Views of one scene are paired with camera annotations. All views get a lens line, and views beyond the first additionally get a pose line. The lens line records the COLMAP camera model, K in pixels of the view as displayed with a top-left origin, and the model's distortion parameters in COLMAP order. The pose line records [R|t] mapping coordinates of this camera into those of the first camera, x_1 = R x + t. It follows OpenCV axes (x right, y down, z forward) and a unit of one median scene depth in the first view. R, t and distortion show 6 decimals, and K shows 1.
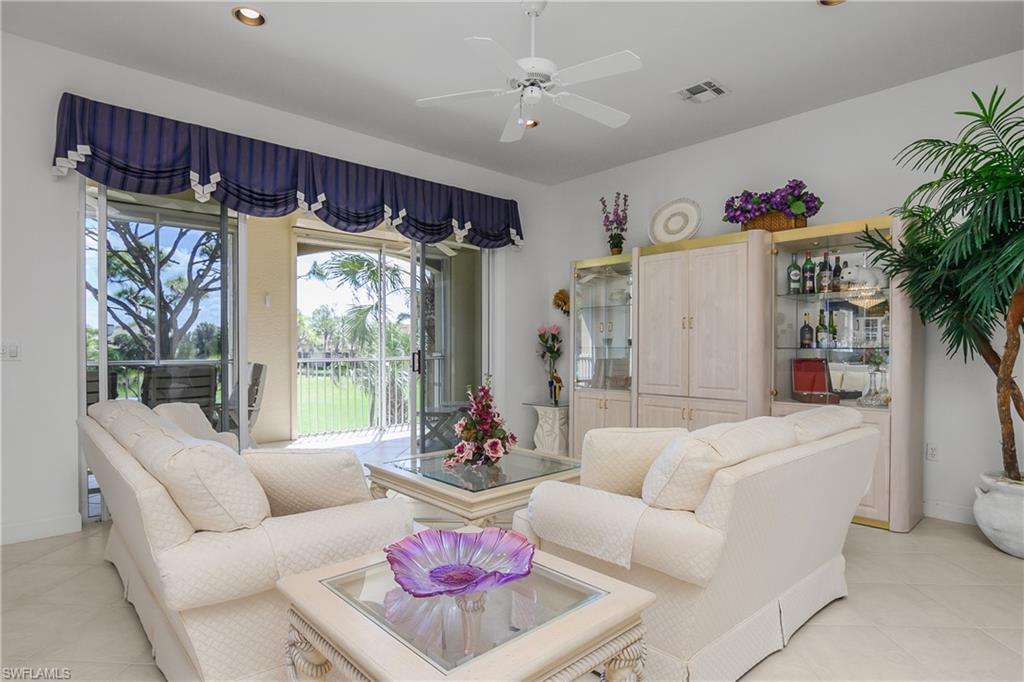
lens RADIAL K [[549.1, 0, 512.0], [0, 549.1, 341.0], [0, 0, 1]] dist [0.000411, -0.000042]
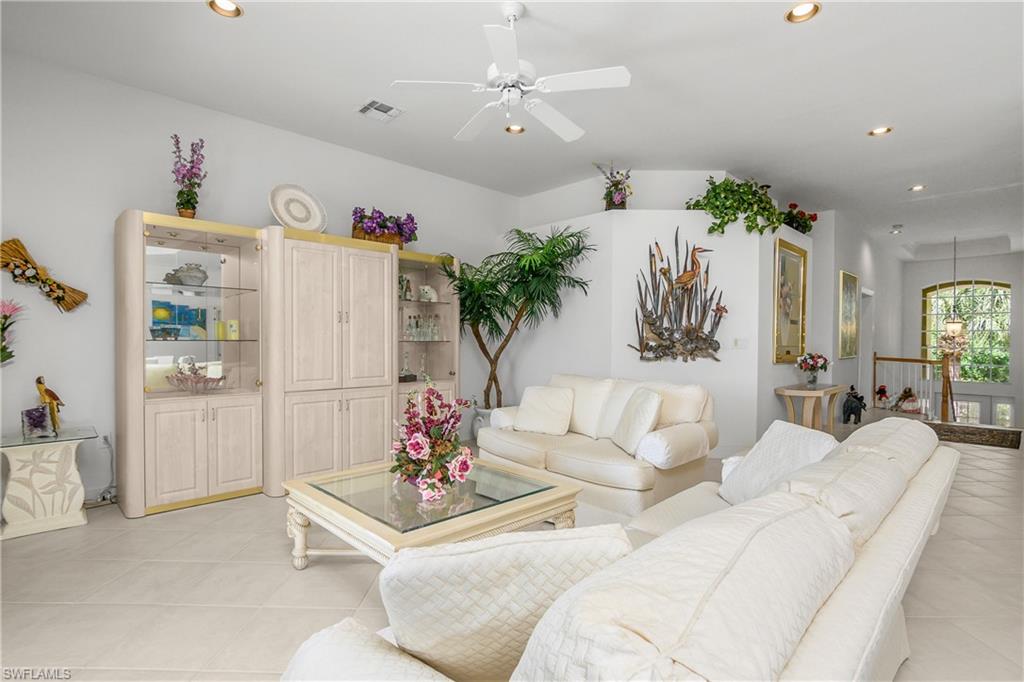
lens RADIAL K [[490.9, 0, 512.0], [0, 490.9, 341.0], [0, 0, 1]] dist [-0.000596, -0.000062]
pose [[-0.030283, -0.002108, 0.999539, -0.614454], [-0.012903, 0.999915, 0.001718, 0.006285], [-0.999458, -0.012845, -0.030308, 0.711862]]
